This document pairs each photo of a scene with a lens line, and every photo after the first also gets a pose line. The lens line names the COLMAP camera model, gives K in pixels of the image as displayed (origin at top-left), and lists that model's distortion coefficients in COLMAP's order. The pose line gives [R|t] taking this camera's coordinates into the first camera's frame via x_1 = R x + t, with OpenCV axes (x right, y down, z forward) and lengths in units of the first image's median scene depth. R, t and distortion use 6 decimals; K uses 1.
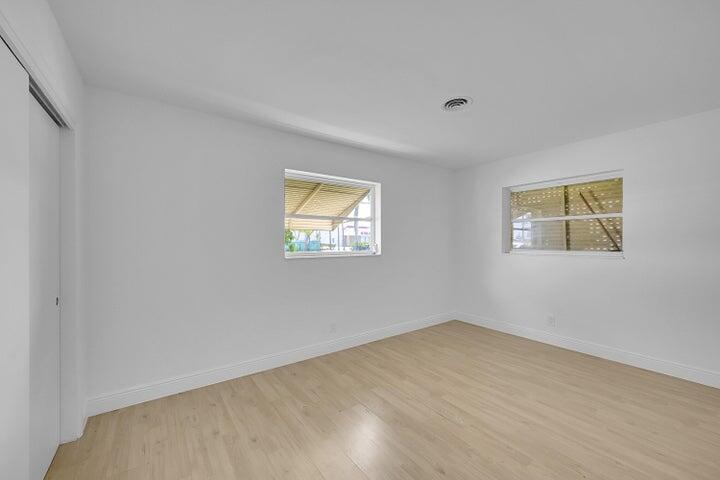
lens RADIAL K [[288.9, 0, 360.0], [0, 288.9, 240.0], [0, 0, 1]] dist [-0.003378, -0.000368]
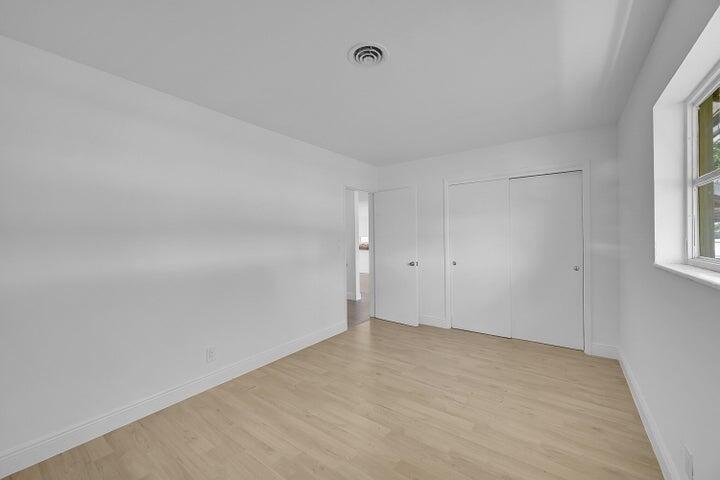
lens RADIAL K [[288.9, 0, 360.0], [0, 288.9, 240.0], [0, 0, 1]] dist [-0.003378, -0.000368]
pose [[-0.952678, 0.015795, -0.303570, 0.692510], [0.014586, 0.999874, 0.006253, 0.002470], [0.303630, 0.001529, -0.952789, 2.013969]]
